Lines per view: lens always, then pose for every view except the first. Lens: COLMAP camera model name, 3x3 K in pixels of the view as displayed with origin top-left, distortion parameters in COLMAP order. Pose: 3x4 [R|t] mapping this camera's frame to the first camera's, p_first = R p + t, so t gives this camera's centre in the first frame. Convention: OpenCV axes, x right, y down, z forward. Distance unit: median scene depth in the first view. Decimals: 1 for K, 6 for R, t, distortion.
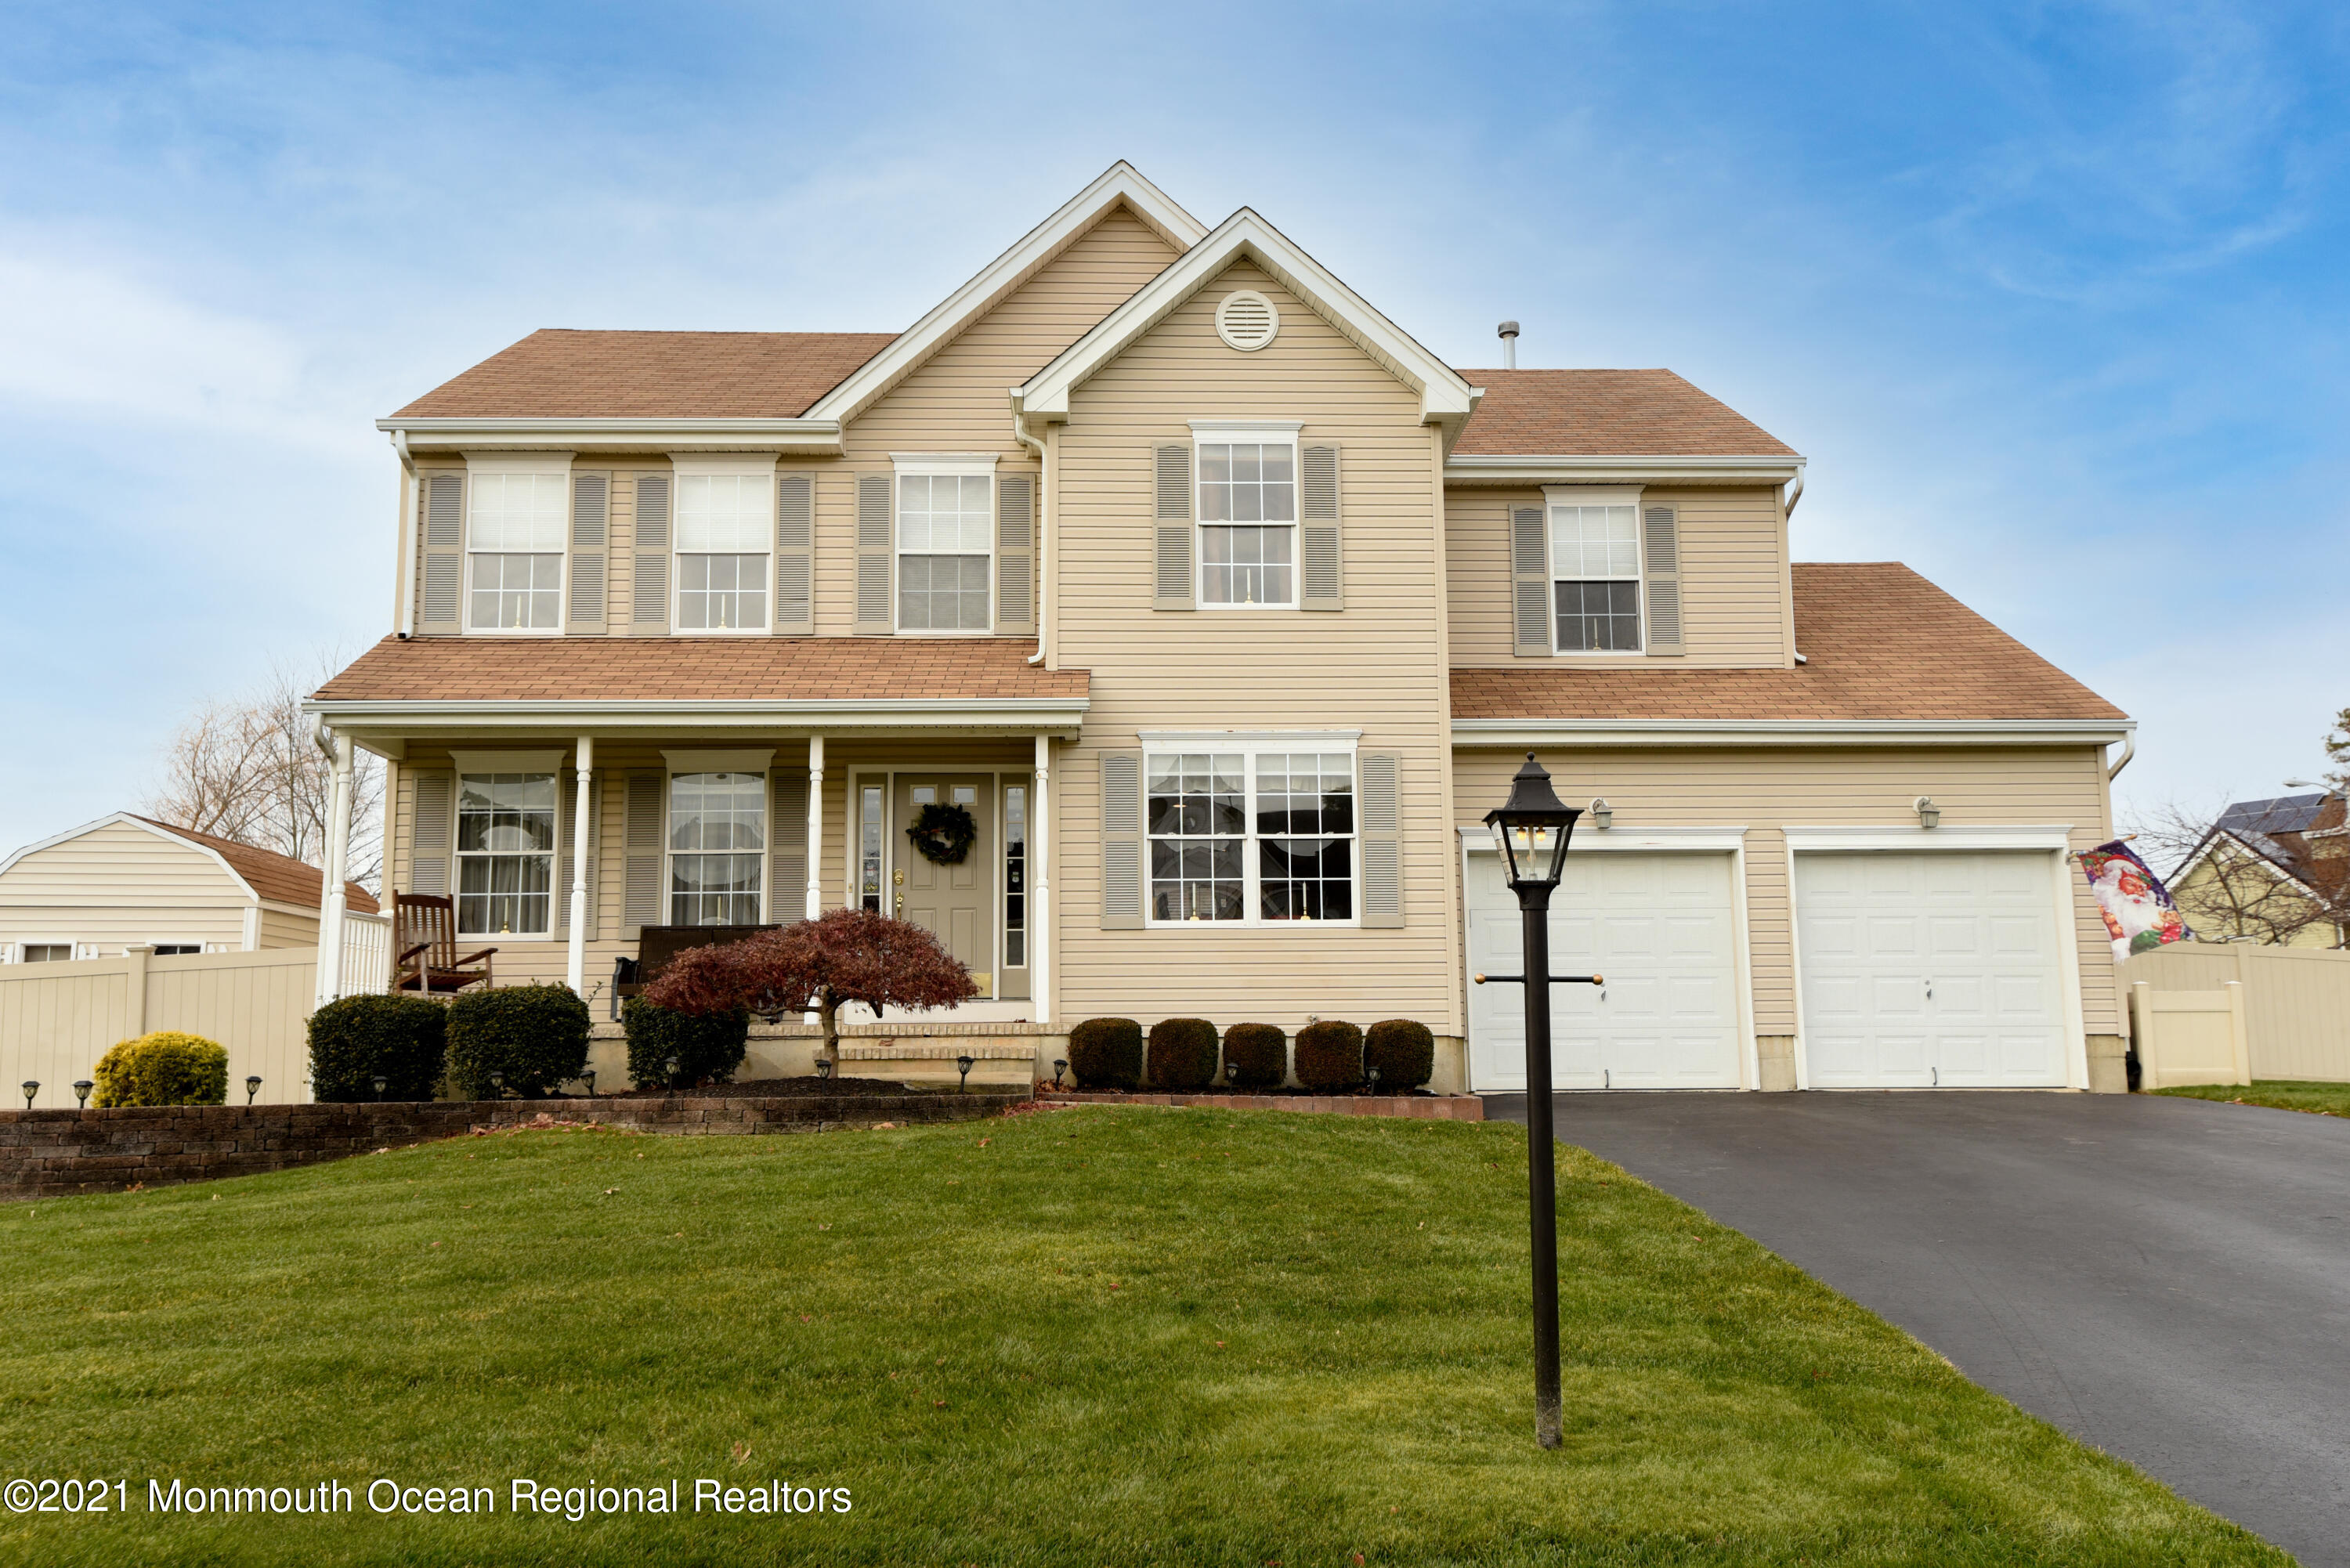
lens RADIAL K [[1905.9, 0, 1175.0], [0, 1905.9, 784.0], [0, 0, 1]] dist [0.047329, 0.003006]
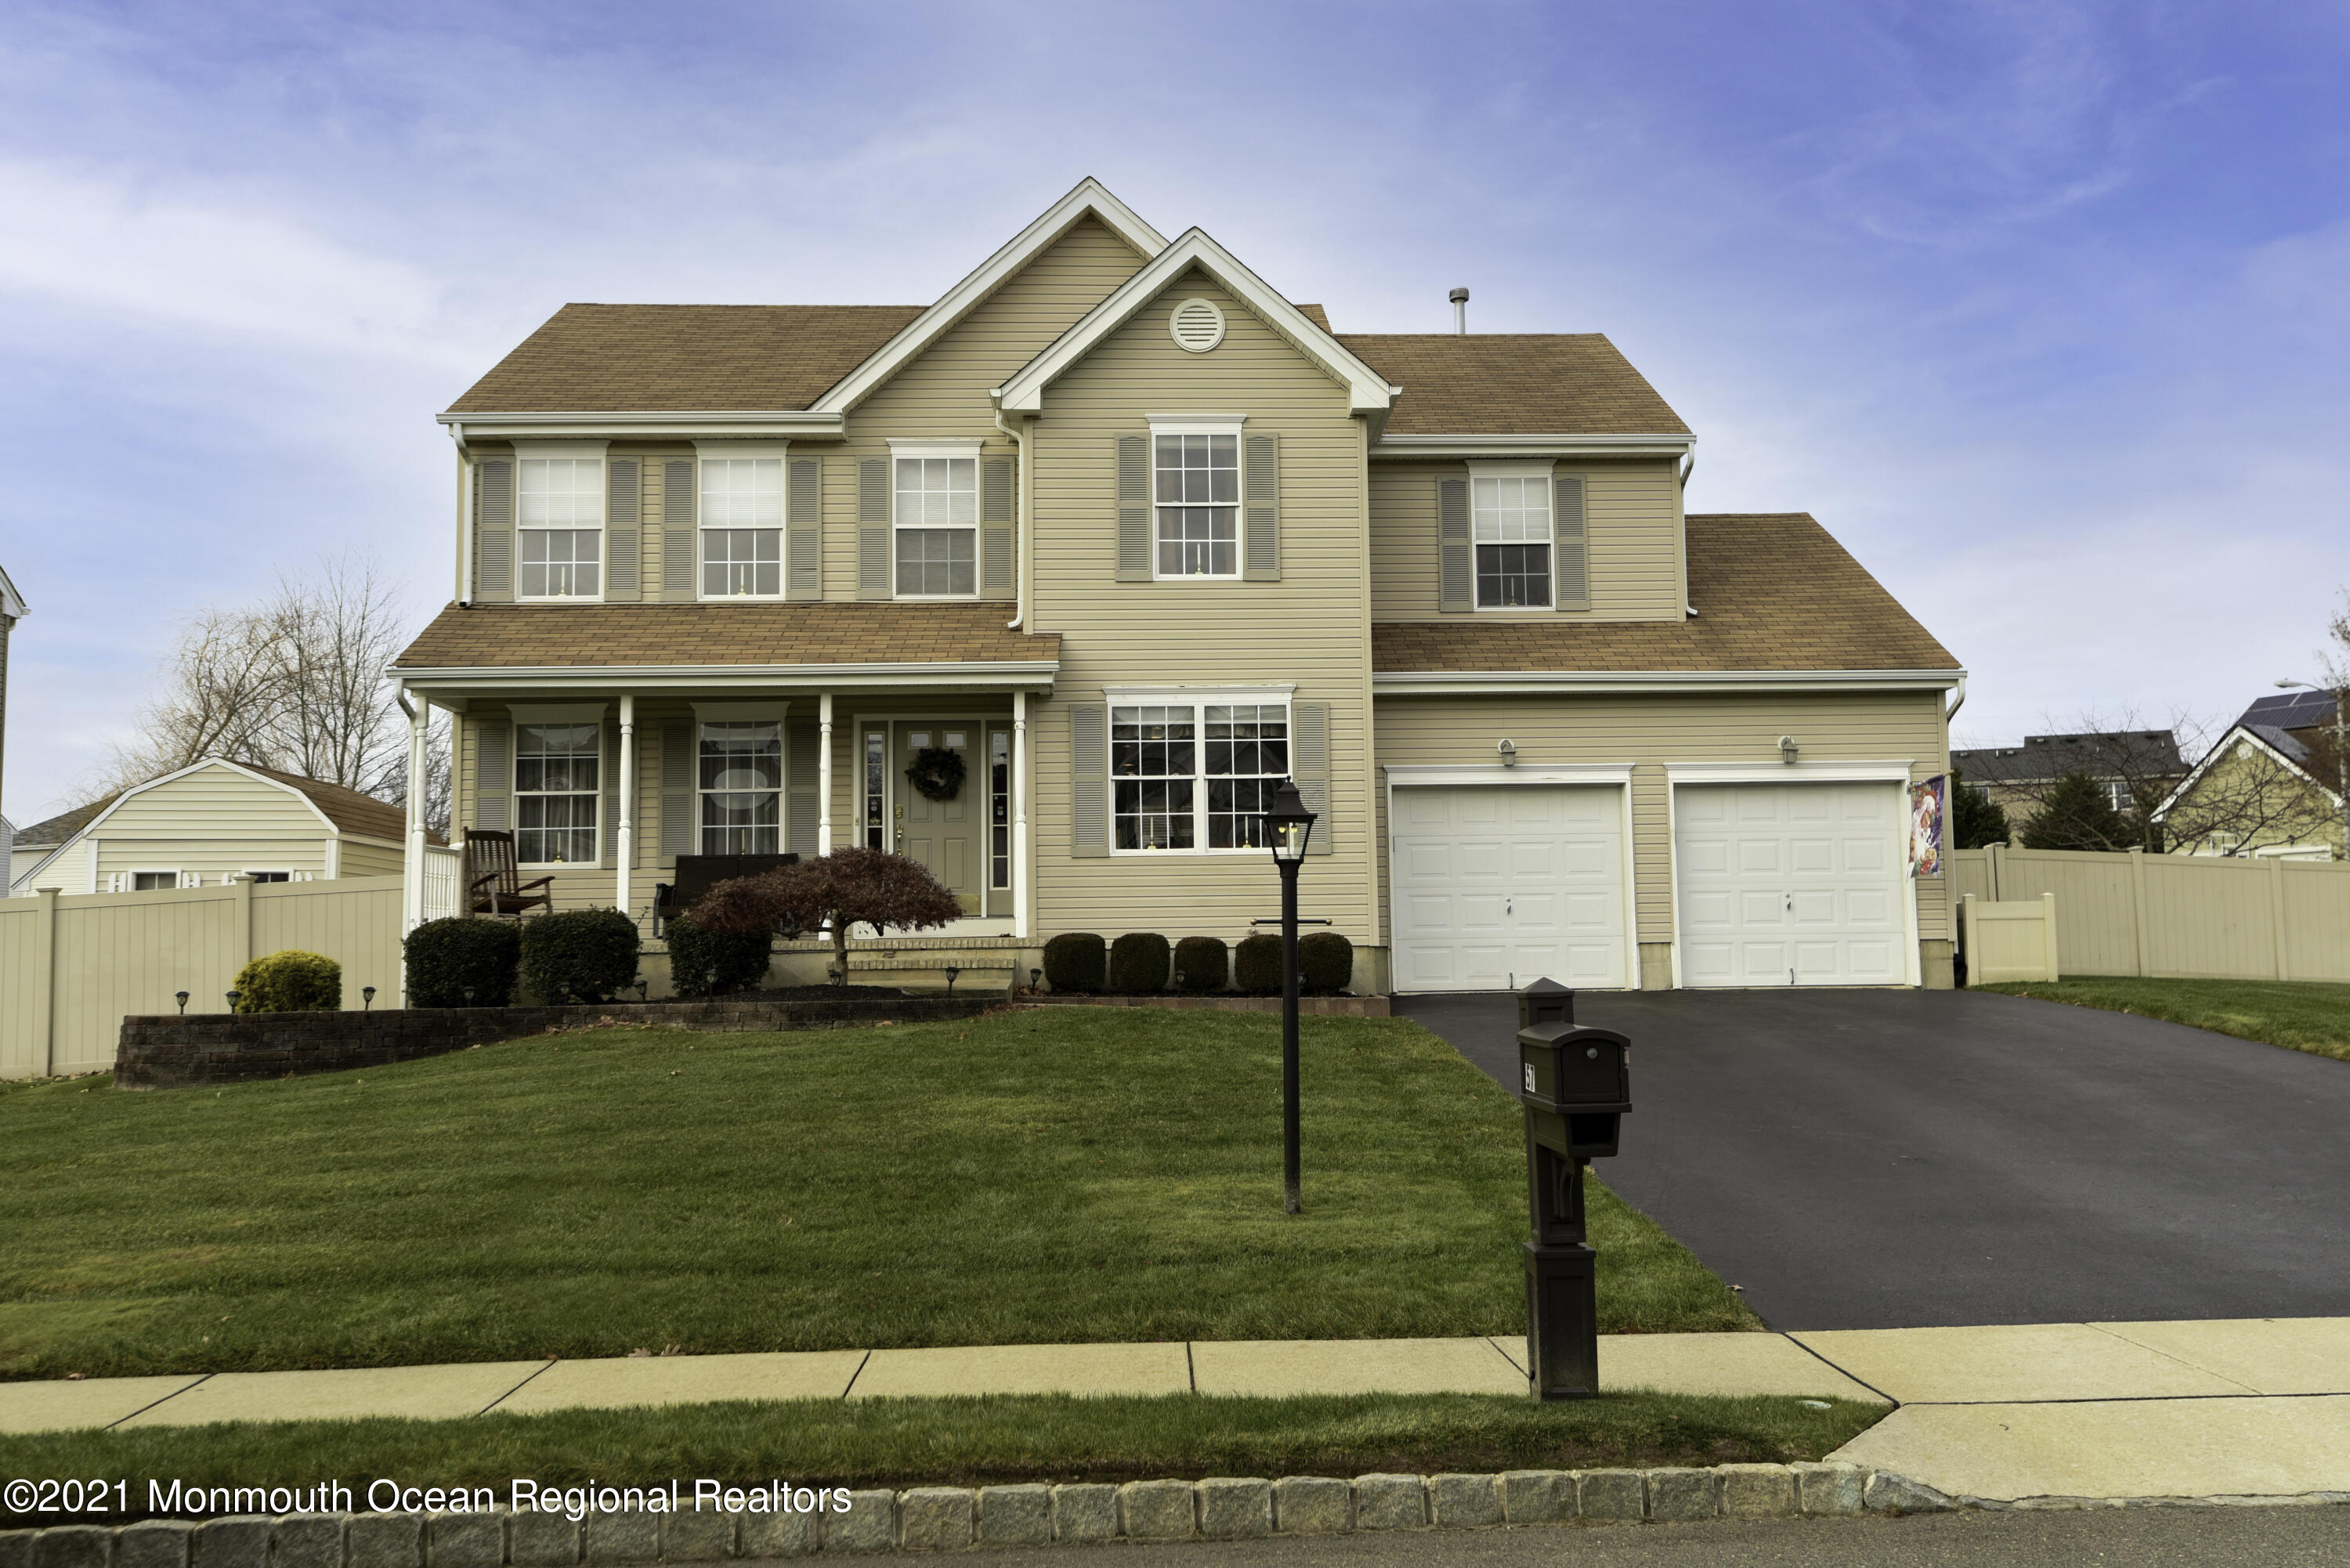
lens RADIAL K [[2054.1, 0, 1229.3], [0, 2054.1, 751.4], [0, 0, 1]] dist [0.054295, 0.005589]
pose [[0.999955, -0.005657, 0.007583, 0.047922], [0.005332, 0.999095, 0.042201, -0.040869], [-0.007814, -0.042159, 0.999080, -0.254338]]
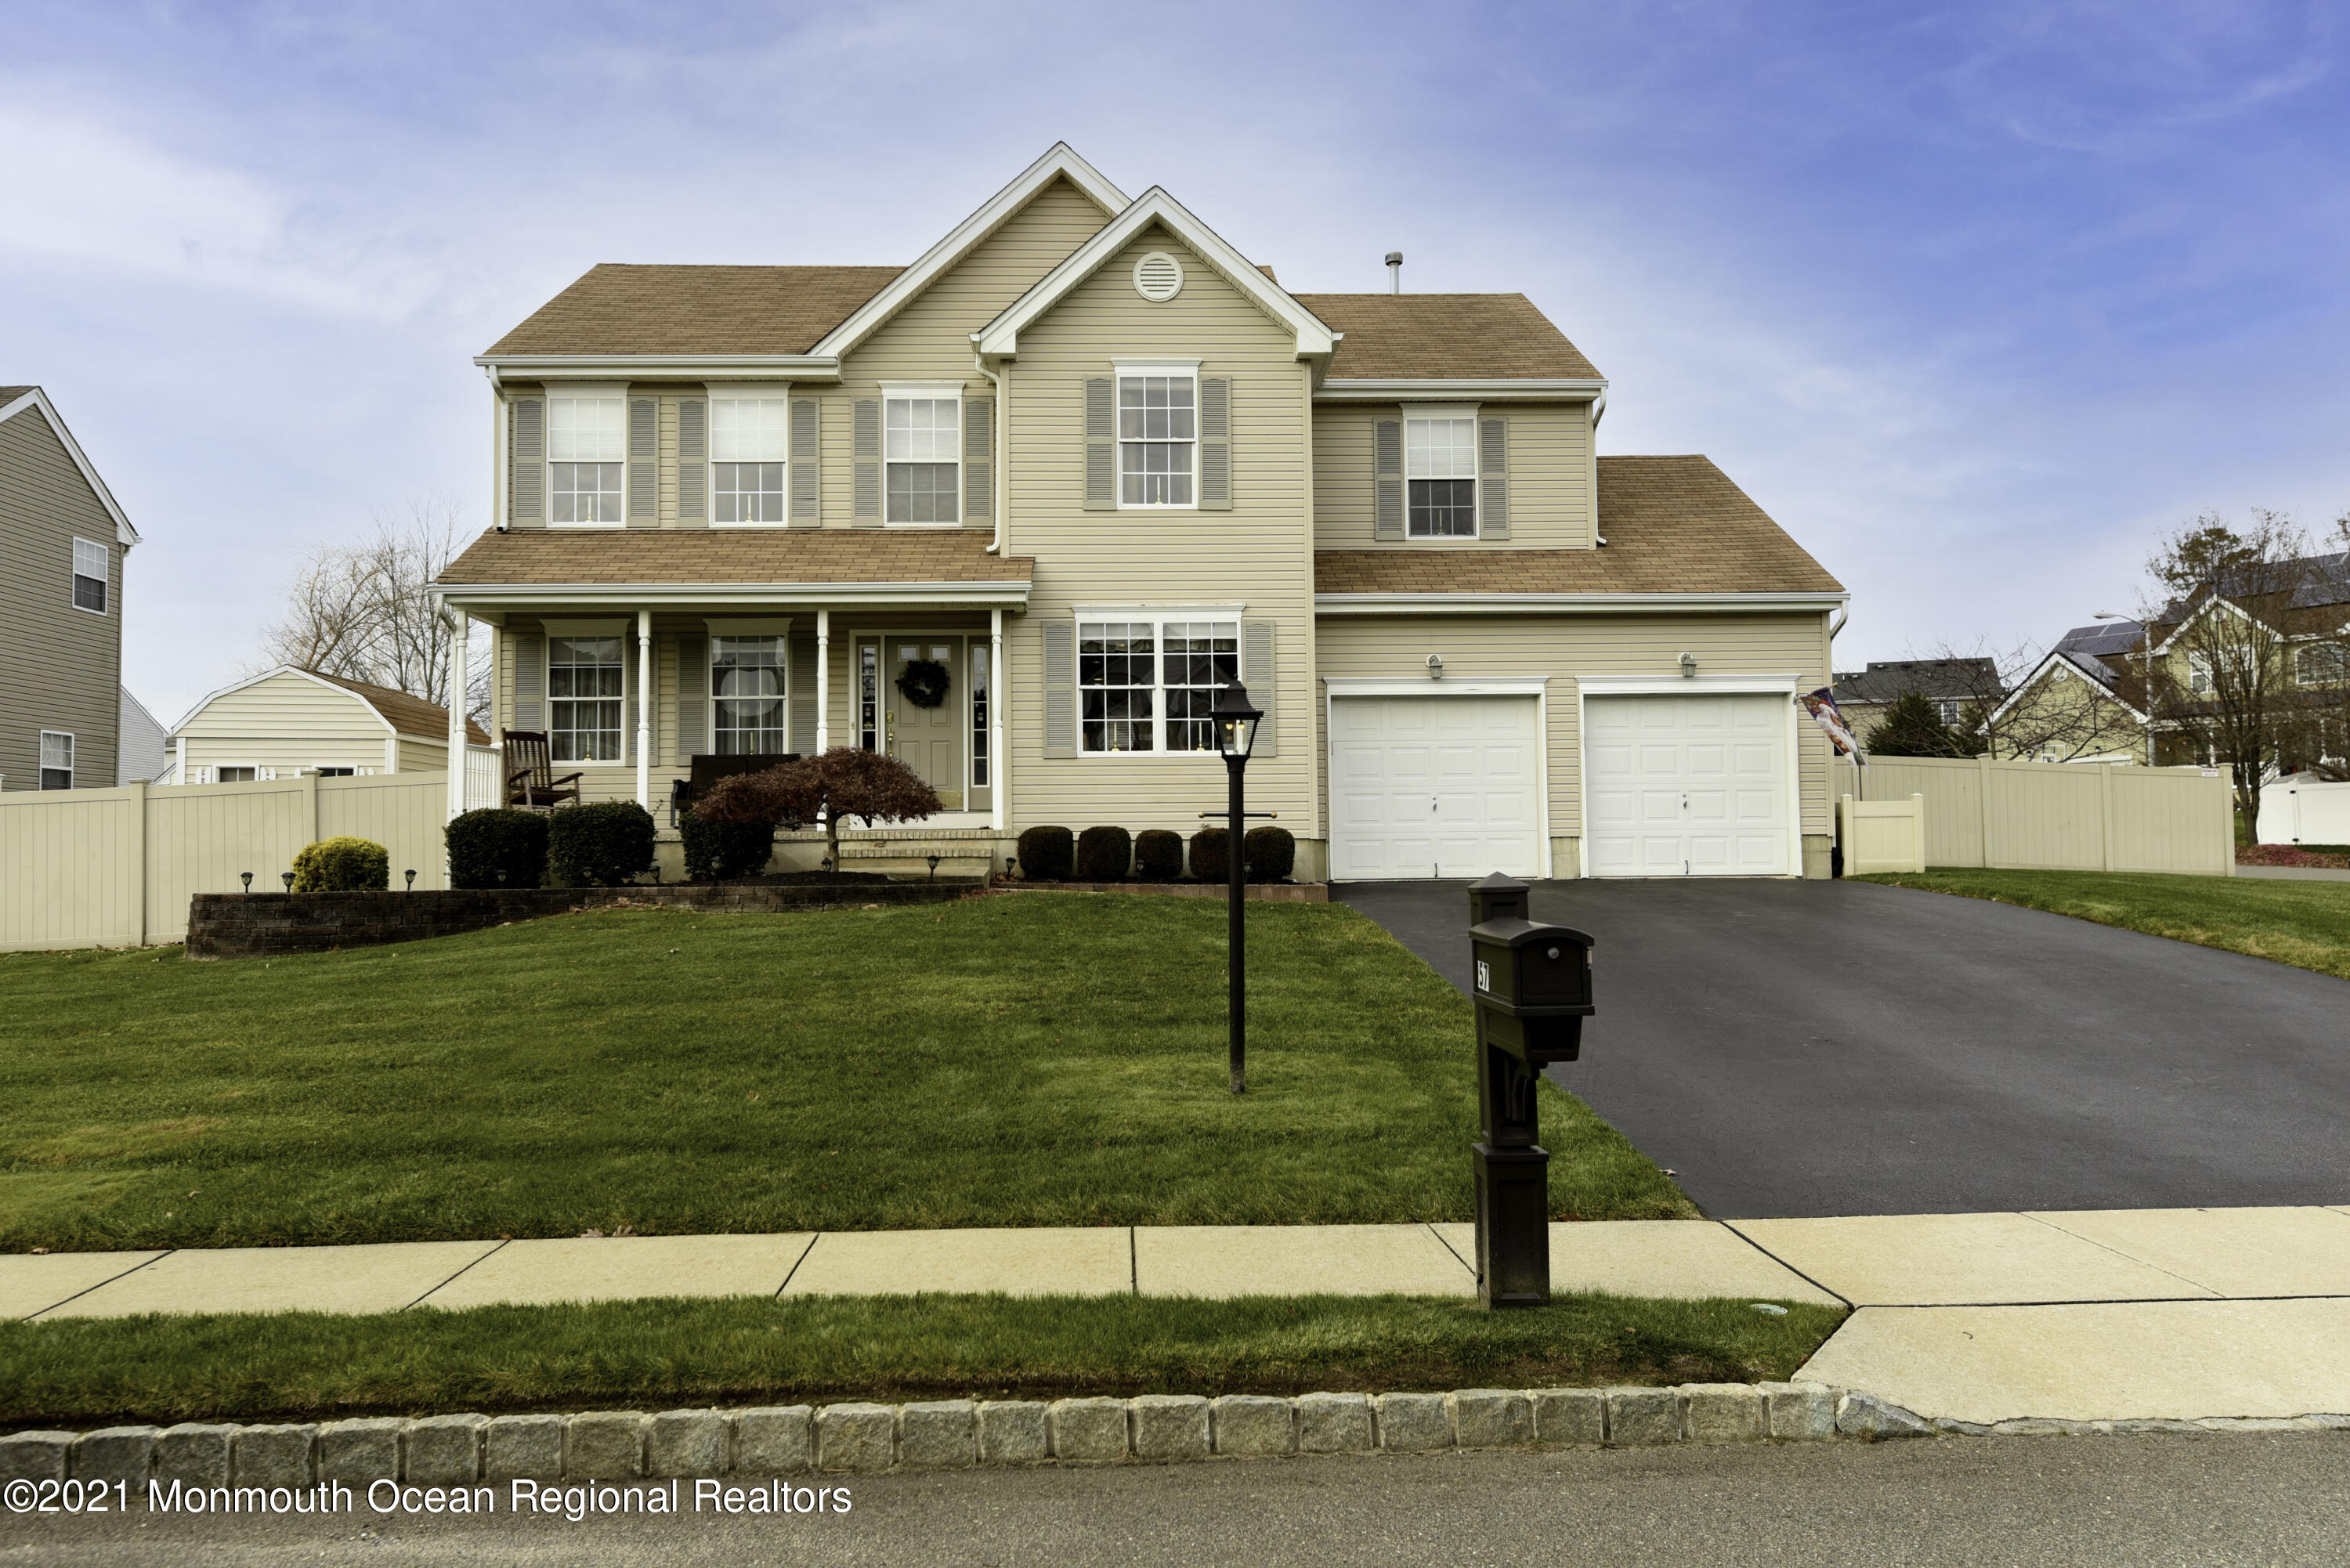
lens RADIAL K [[1719.8, 0, 1173.9], [0, 1719.8, 755.4], [0, 0, 1]] dist [0.033650, 0.005902]
pose [[0.999996, -0.001529, -0.002403, 0.052447], [0.001735, 0.996088, 0.088353, -0.029228], [0.002259, -0.088357, 0.996086, -0.170122]]
